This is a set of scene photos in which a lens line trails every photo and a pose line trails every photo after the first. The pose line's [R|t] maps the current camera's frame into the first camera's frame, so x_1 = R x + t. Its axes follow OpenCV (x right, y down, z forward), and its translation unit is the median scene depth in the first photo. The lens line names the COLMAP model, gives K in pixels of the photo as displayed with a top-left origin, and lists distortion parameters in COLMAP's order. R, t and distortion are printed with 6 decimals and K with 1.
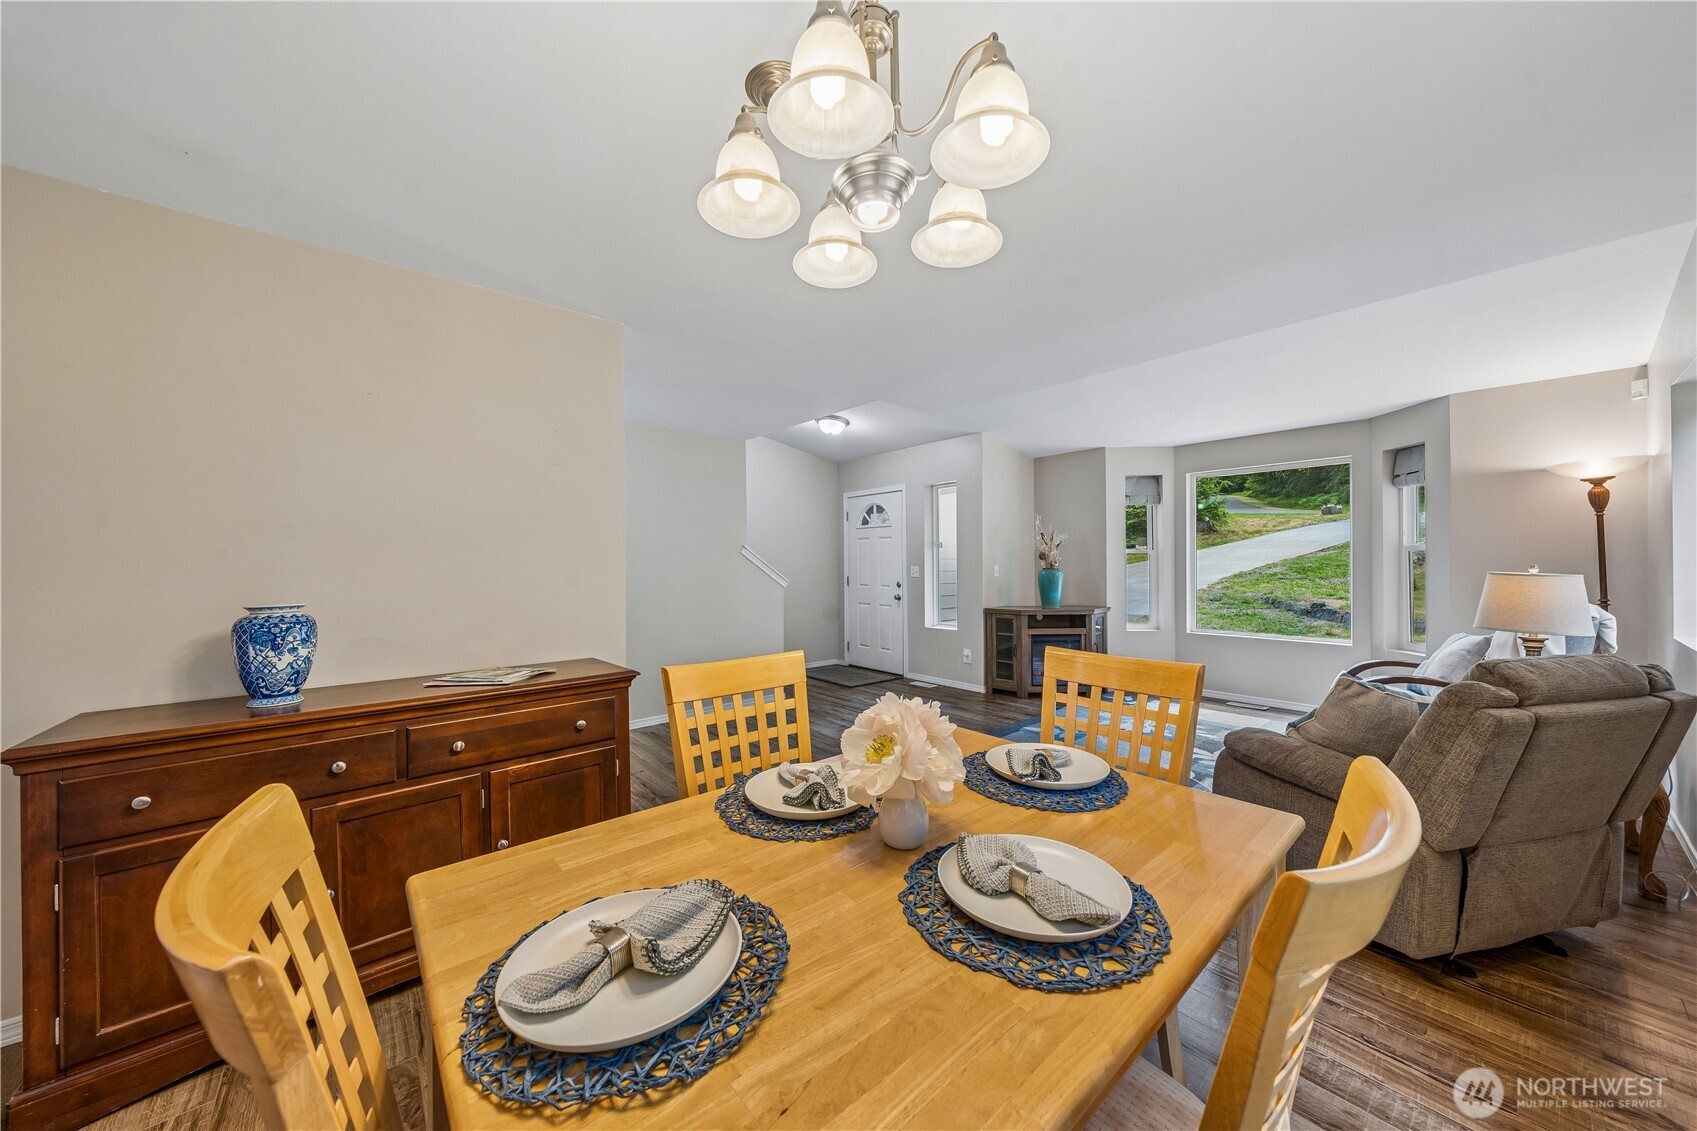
lens RADIAL K [[583.2, 0, 853.8], [0, 583.2, 566.3], [0, 0, 1]] dist [-0.004727, -0.000066]
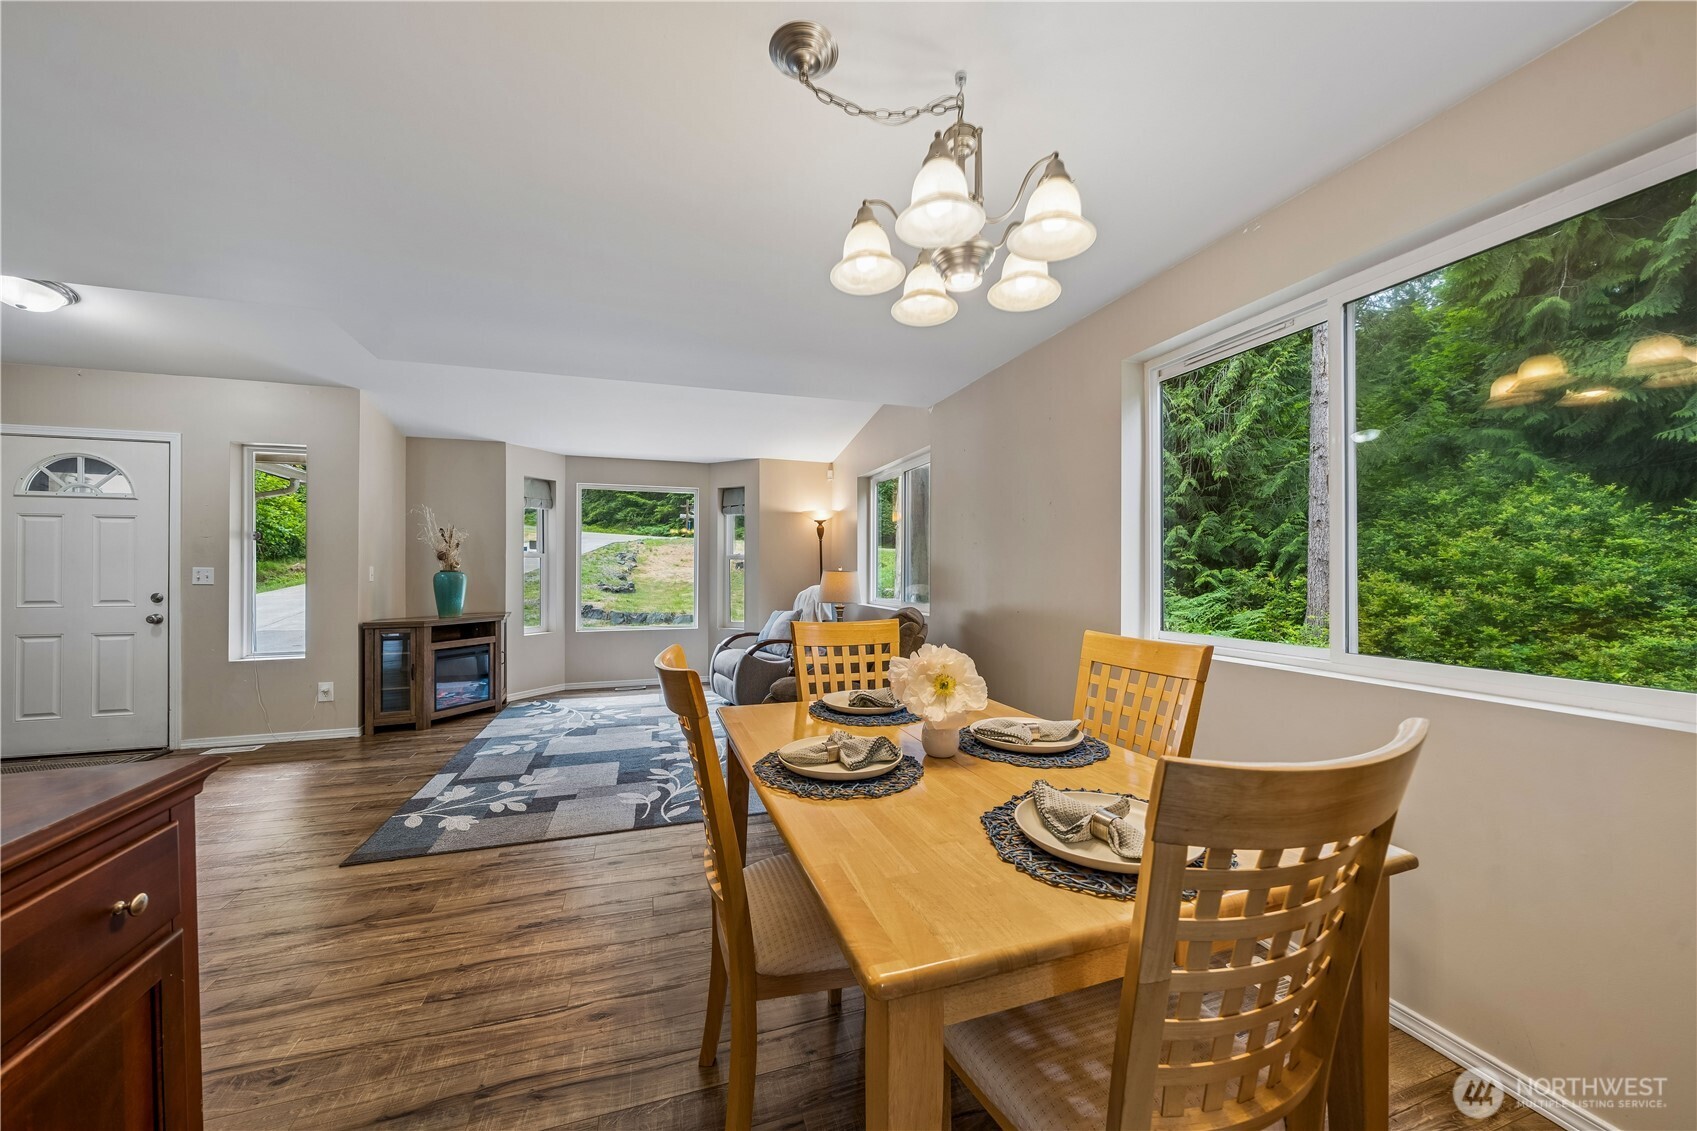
lens RADIAL K [[583.2, 0, 853.8], [0, 583.2, 566.3], [0, 0, 1]] dist [-0.004727, -0.000066]
pose [[0.387818, 0.010272, 0.921679, -0.222634], [0.002317, 0.999924, -0.012119, 0.008819], [-0.921733, 0.006835, 0.387765, 0.117993]]
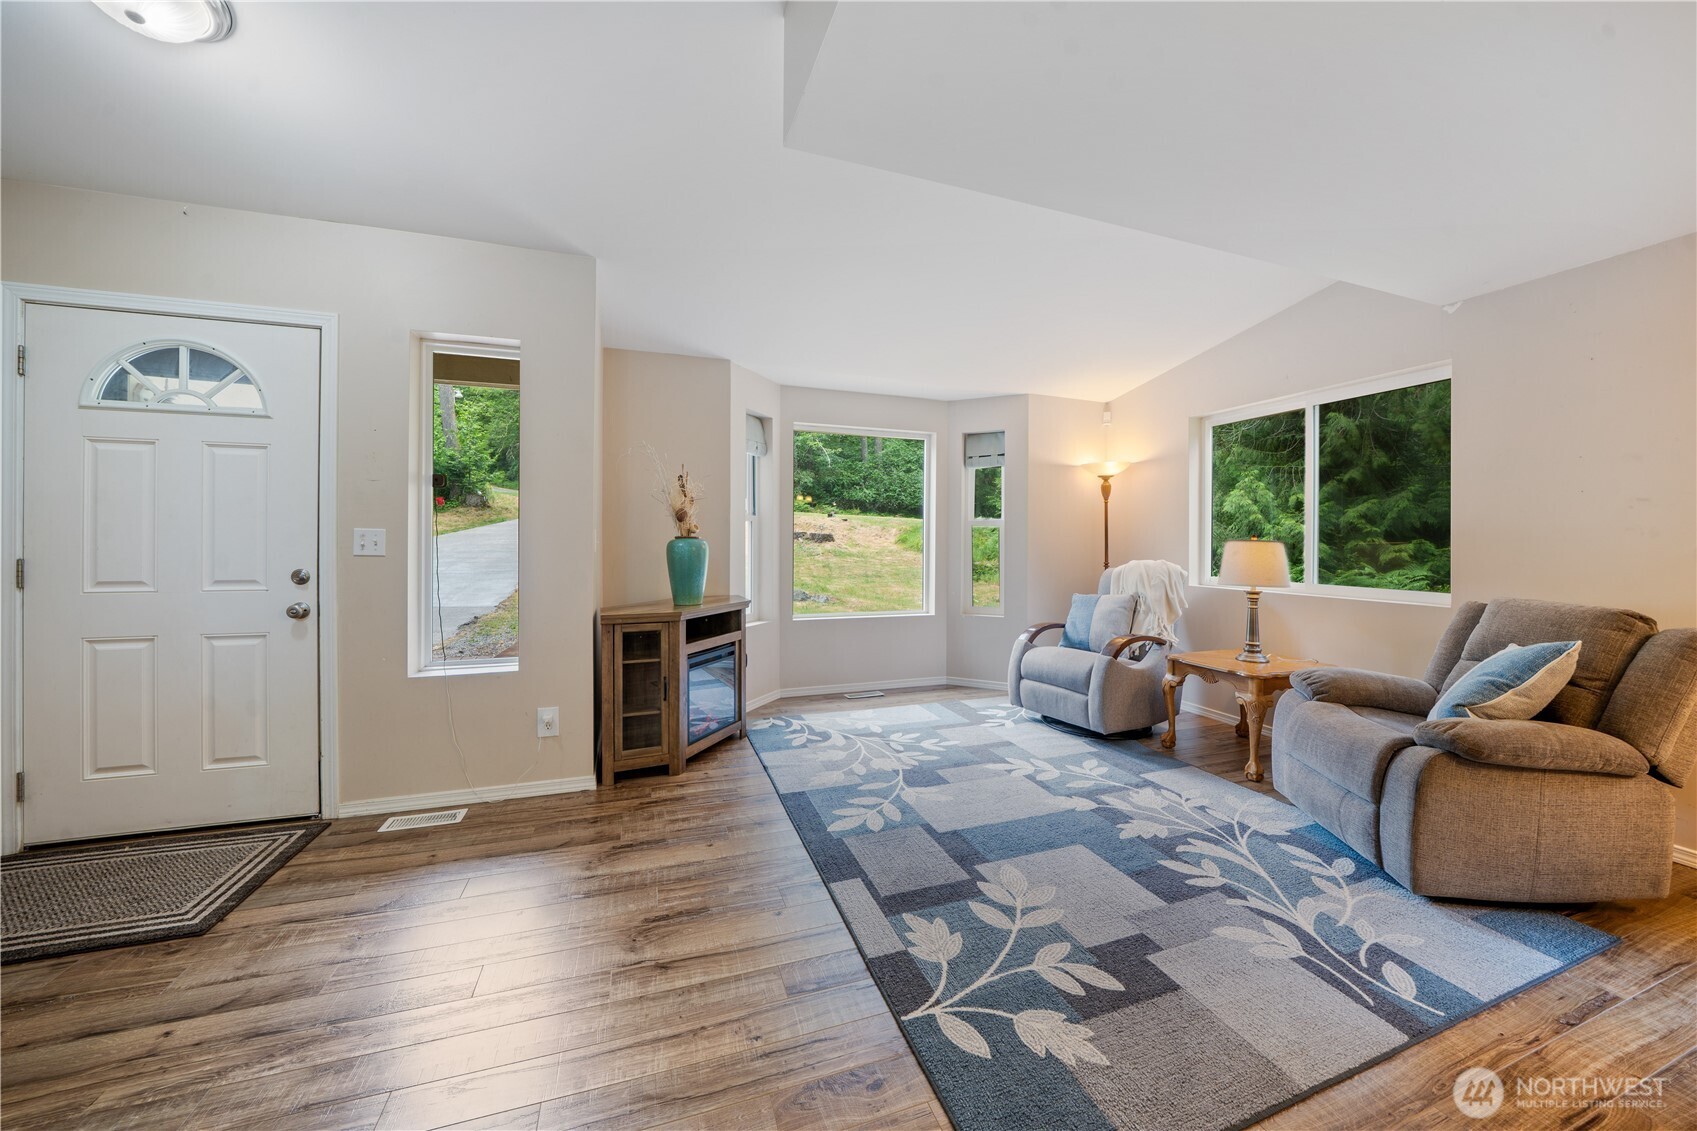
lens RADIAL K [[605.3, 0, 895.1], [0, 605.3, 548.2], [0, 0, 1]] dist [-0.019905, 0.000278]
pose [[0.364125, -0.000171, 0.931350, -0.156697], [-0.002238, 0.999997, 0.001059, 0.013538], [-0.931347, -0.002470, 0.364124, 0.578483]]
